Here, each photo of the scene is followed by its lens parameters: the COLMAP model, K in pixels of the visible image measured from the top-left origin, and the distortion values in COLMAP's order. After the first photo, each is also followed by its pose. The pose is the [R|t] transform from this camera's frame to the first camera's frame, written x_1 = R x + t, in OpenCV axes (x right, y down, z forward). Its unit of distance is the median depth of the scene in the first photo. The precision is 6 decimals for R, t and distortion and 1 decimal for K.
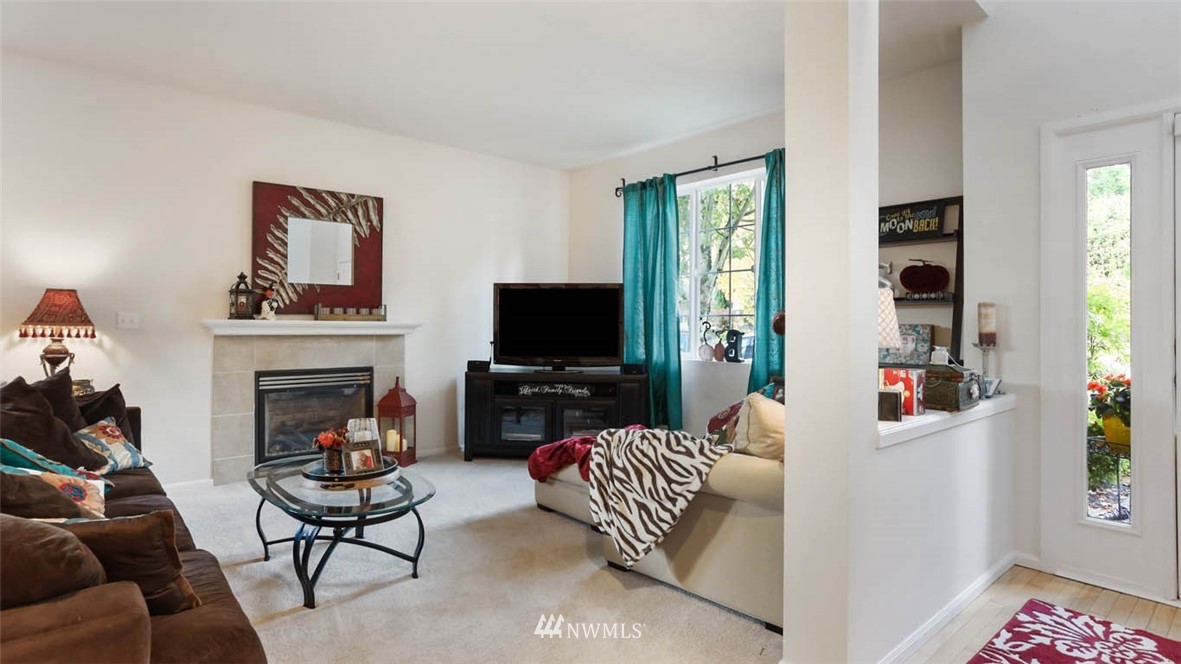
lens RADIAL K [[613.0, 0, 591.7], [0, 613.0, 320.0], [0, 0, 1]] dist [-0.048742, 0.038599]
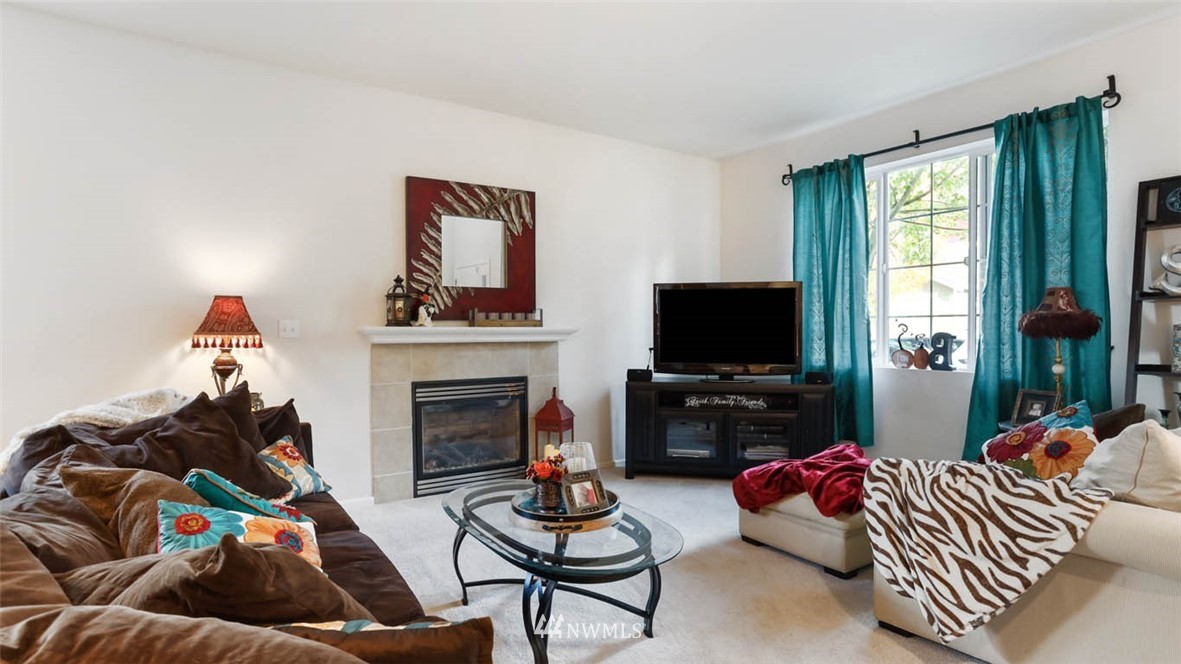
lens RADIAL K [[600.7, 0, 599.1], [0, 600.7, 343.0], [0, 0, 1]] dist [-0.054753, 0.035480]
pose [[0.993141, -0.007110, -0.116709, -0.162161], [0.010675, 0.999494, 0.029951, 0.000317], [0.116437, -0.030991, 0.992714, 0.125339]]
